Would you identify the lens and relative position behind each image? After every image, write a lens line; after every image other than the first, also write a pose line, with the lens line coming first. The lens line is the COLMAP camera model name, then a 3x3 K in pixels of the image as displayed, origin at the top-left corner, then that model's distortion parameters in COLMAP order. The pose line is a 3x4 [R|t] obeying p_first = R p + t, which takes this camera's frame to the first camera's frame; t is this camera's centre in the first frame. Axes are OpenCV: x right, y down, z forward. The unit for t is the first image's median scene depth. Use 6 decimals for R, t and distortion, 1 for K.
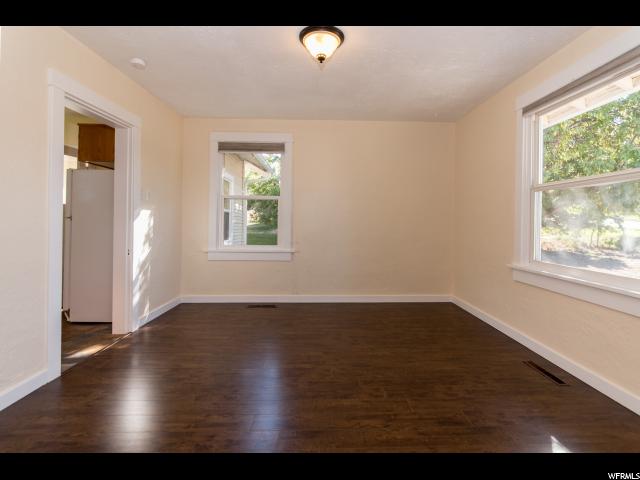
lens RADIAL K [[313.5, 0, 327.5], [0, 313.5, 219.9], [0, 0, 1]] dist [0.001415, 0.000048]
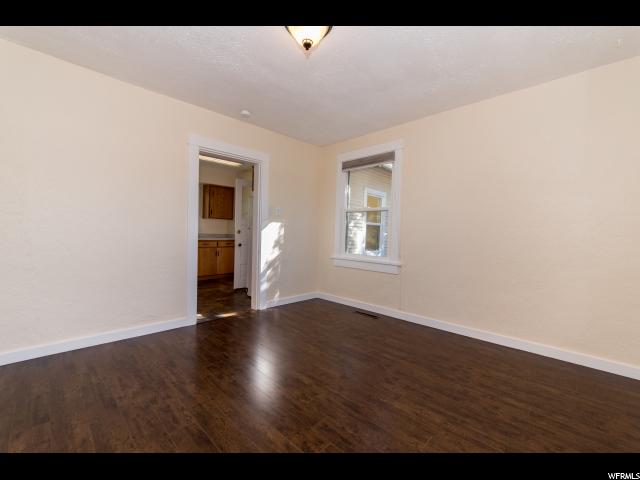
lens RADIAL K [[270.9, 0, 322.2], [0, 270.9, 240.2], [0, 0, 1]] dist [-0.004975, -0.000195]
pose [[0.693072, 0.027093, -0.720359, 0.399601], [-0.014632, 0.999616, 0.023518, 0.014344], [0.720719, -0.005760, 0.693203, 0.342188]]
